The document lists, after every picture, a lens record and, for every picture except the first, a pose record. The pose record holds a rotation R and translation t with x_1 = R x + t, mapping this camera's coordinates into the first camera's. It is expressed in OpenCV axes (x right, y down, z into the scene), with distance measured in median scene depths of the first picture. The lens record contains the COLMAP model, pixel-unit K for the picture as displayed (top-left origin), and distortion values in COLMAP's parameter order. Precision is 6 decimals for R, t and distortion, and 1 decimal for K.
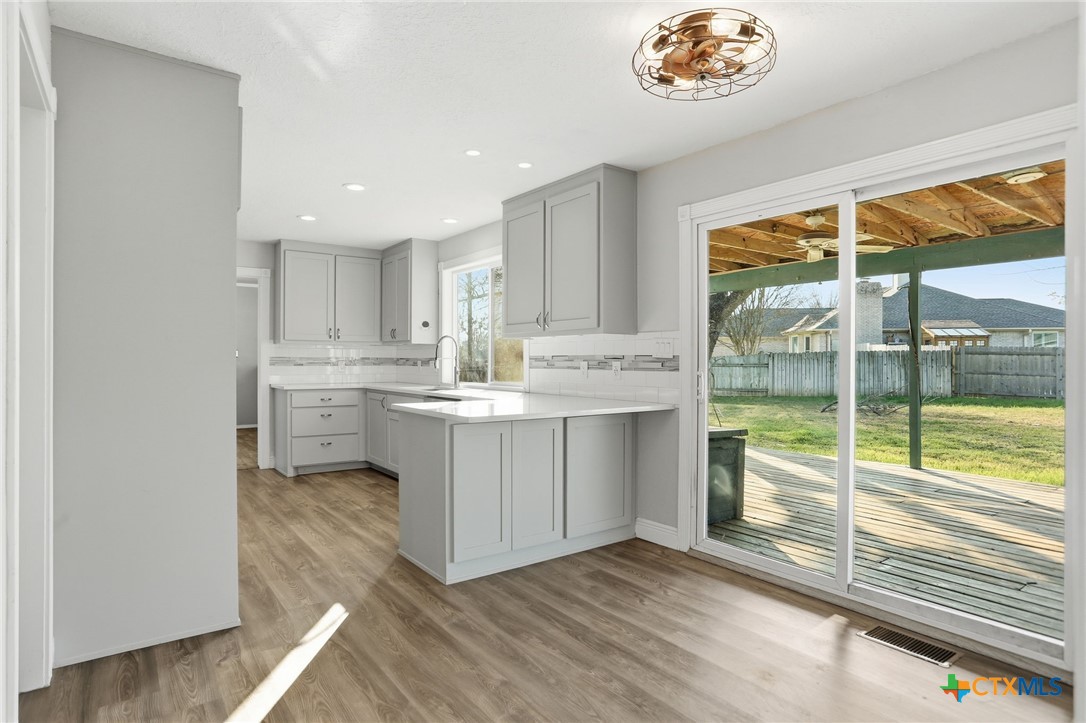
lens RADIAL K [[589.8, 0, 543.0], [0, 589.8, 365.0], [0, 0, 1]] dist [-0.024174, 0.002296]
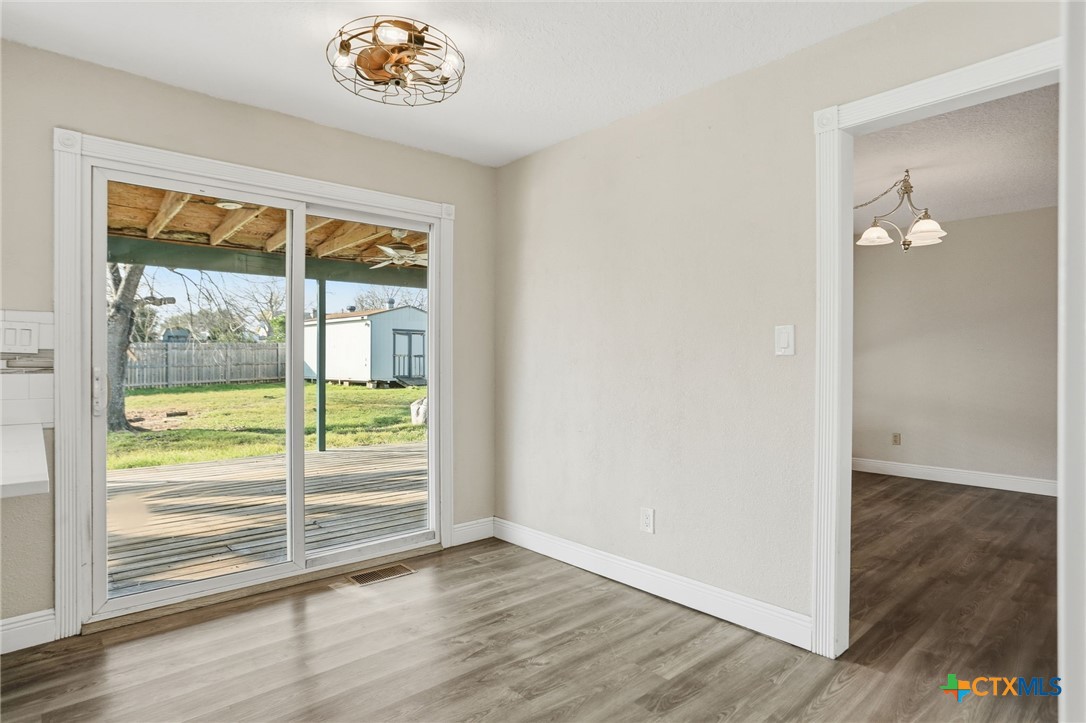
lens RADIAL K [[589.8, 0, 544.8], [0, 589.8, 359.7], [0, 0, 1]] dist [-0.024174, 0.002296]
pose [[-0.097922, -0.004788, 0.995183, -0.526888], [0.006022, 0.999967, 0.005404, -0.004383], [-0.995176, 0.006522, -0.097890, 0.561874]]
